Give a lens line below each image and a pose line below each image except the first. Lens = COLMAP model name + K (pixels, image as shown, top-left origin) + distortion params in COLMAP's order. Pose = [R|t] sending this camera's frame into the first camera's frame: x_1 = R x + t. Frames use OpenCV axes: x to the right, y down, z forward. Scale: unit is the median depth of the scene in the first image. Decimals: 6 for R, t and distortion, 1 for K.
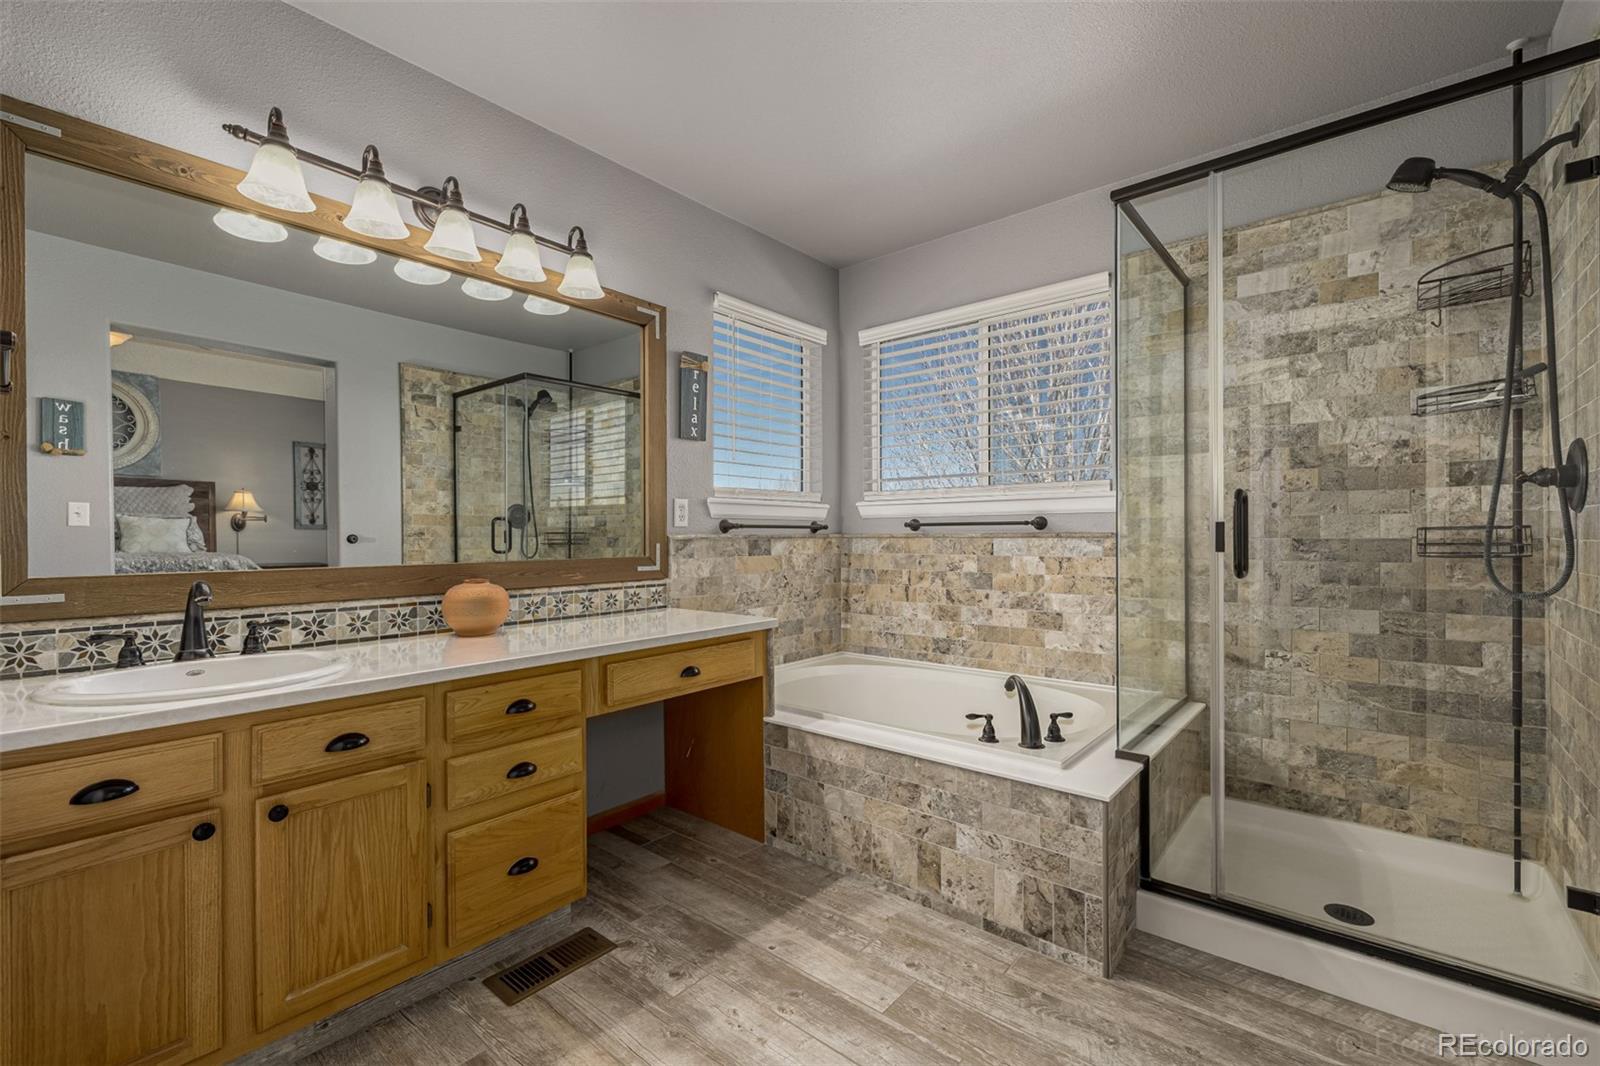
lens RADIAL K [[676.6, 0, 802.6], [0, 676.6, 541.1], [0, 0, 1]] dist [0.000778, 0.000503]
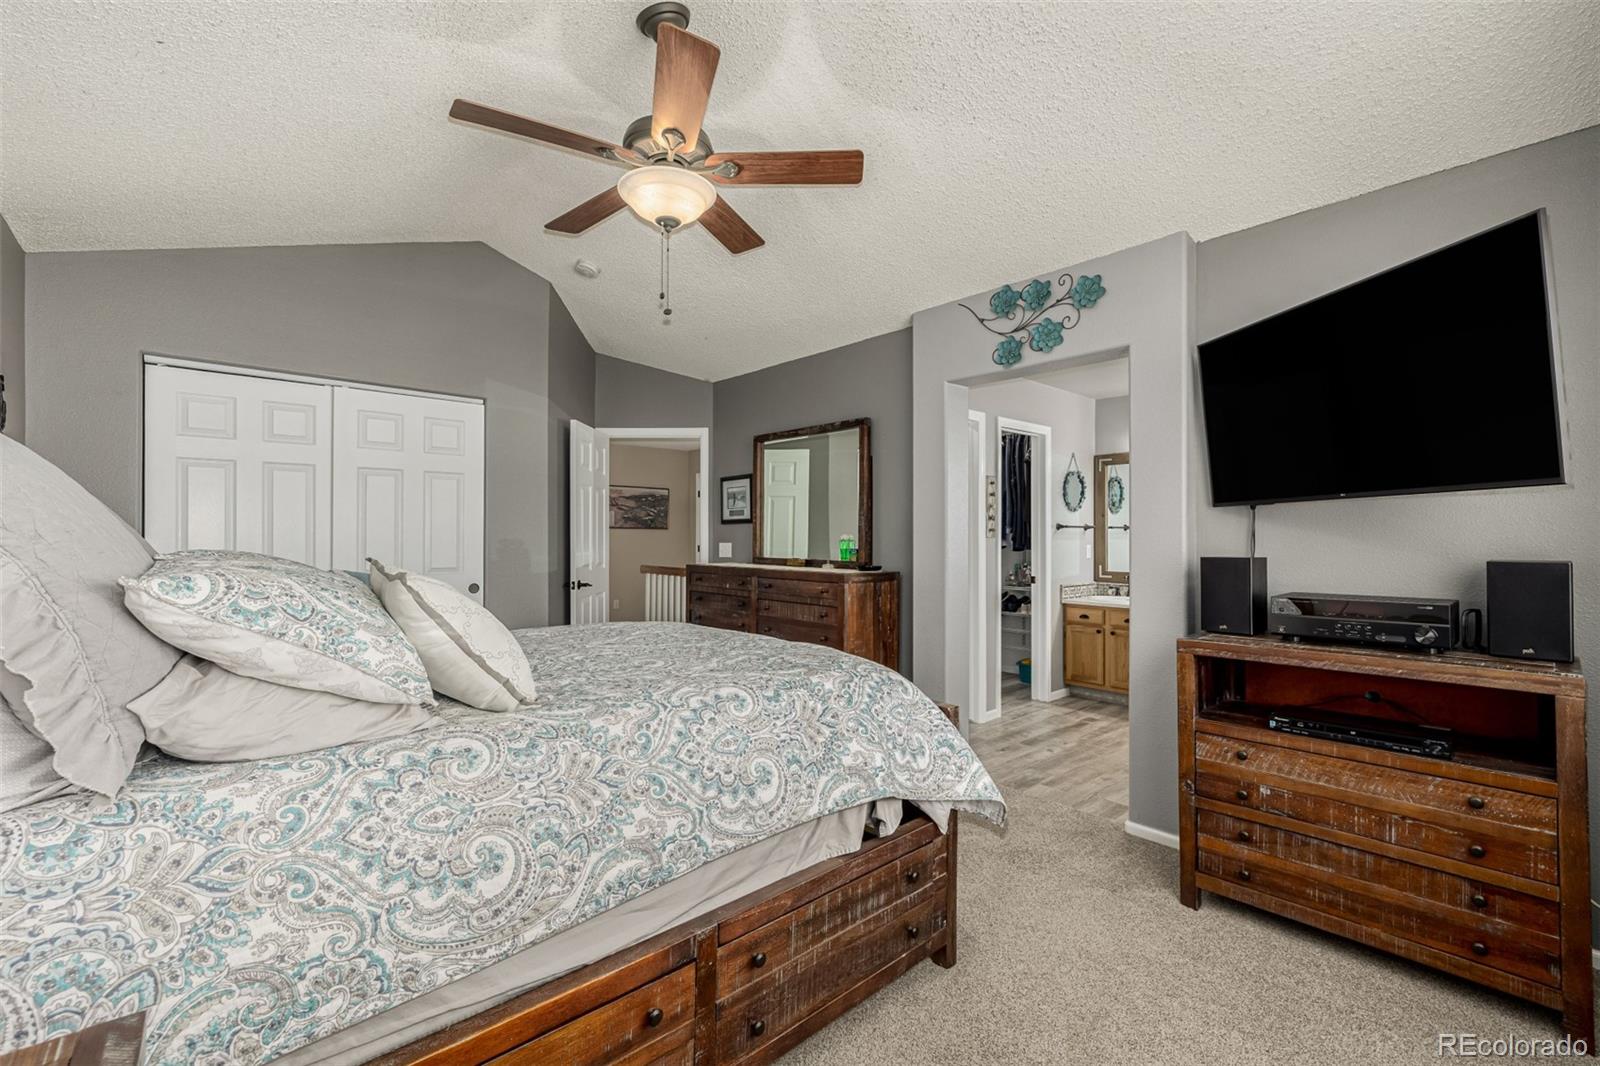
lens RADIAL K [[711.8, 0, 801.6], [0, 711.8, 536.5], [0, 0, 1]] dist [0.003434, 0.000213]
pose [[-0.118618, 0.002372, -0.992937, 1.967650], [-0.007013, 0.999970, 0.003227, -0.091824], [0.992915, 0.007346, -0.118598, -0.177761]]
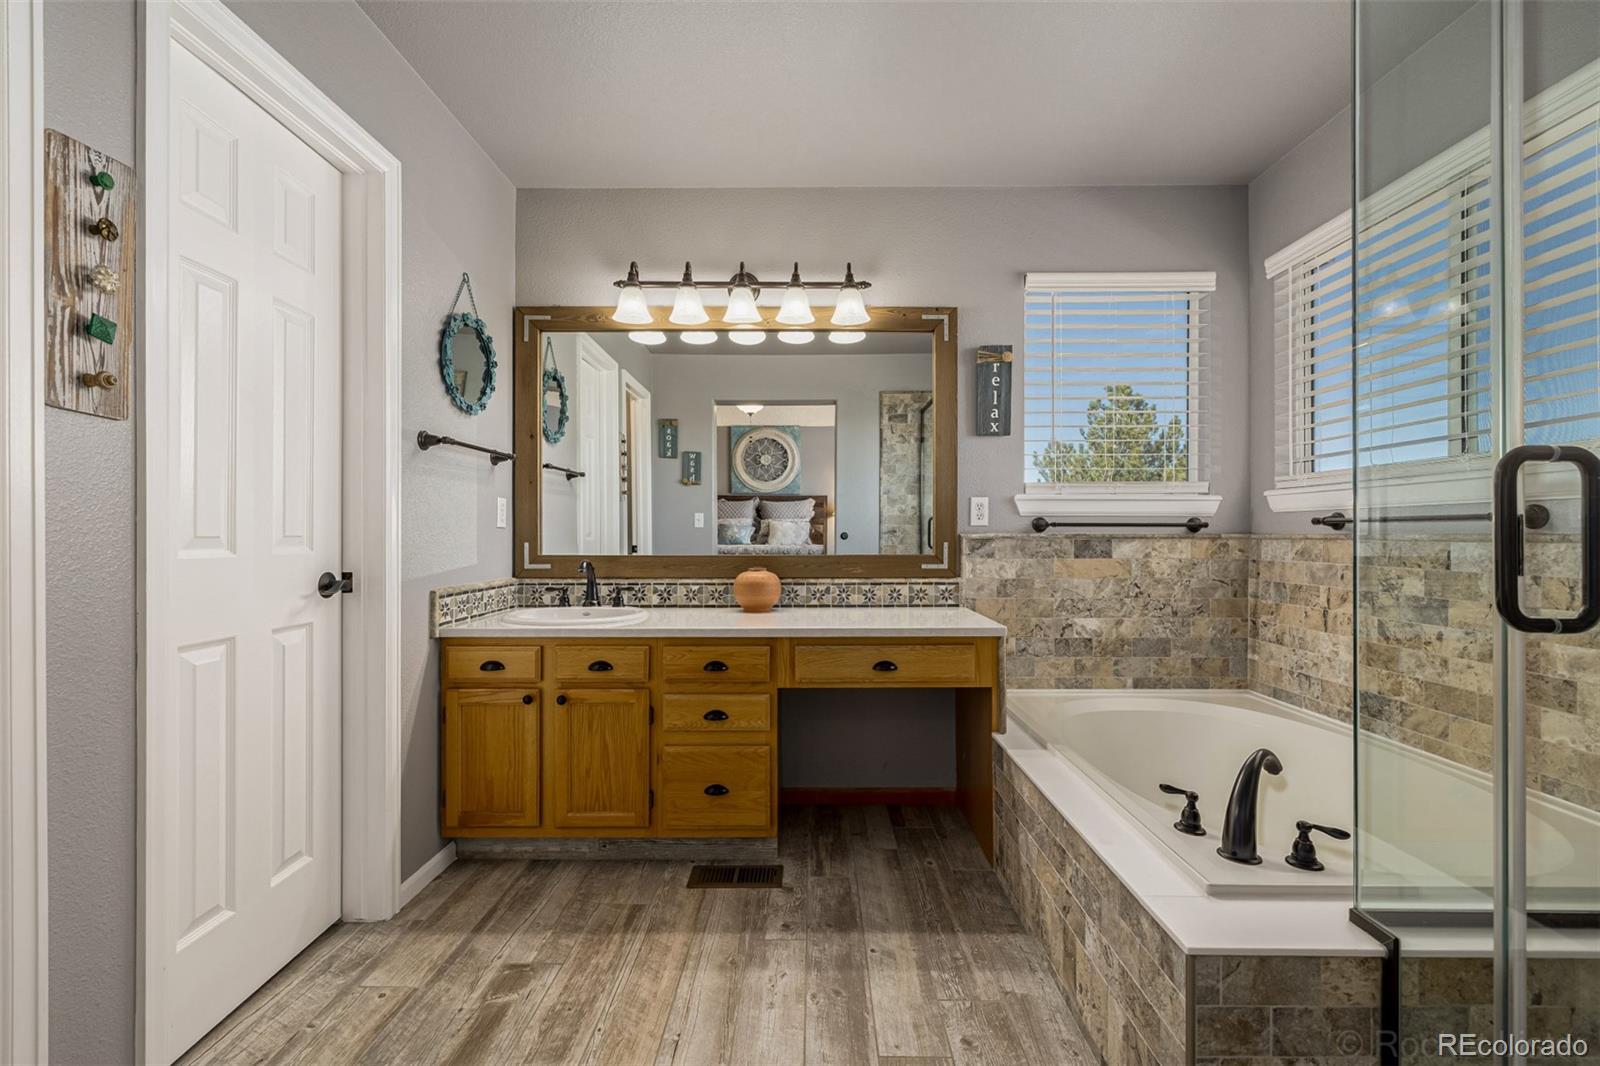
lens RADIAL K [[676.6, 0, 803.9], [0, 676.6, 534.9], [0, 0, 1]] dist [0.000778, 0.000503]
pose [[0.644152, 0.007253, -0.764863, 0.480758], [-0.010370, 0.999946, 0.000749, -0.007153], [0.764827, 0.007449, 0.644193, 0.206567]]
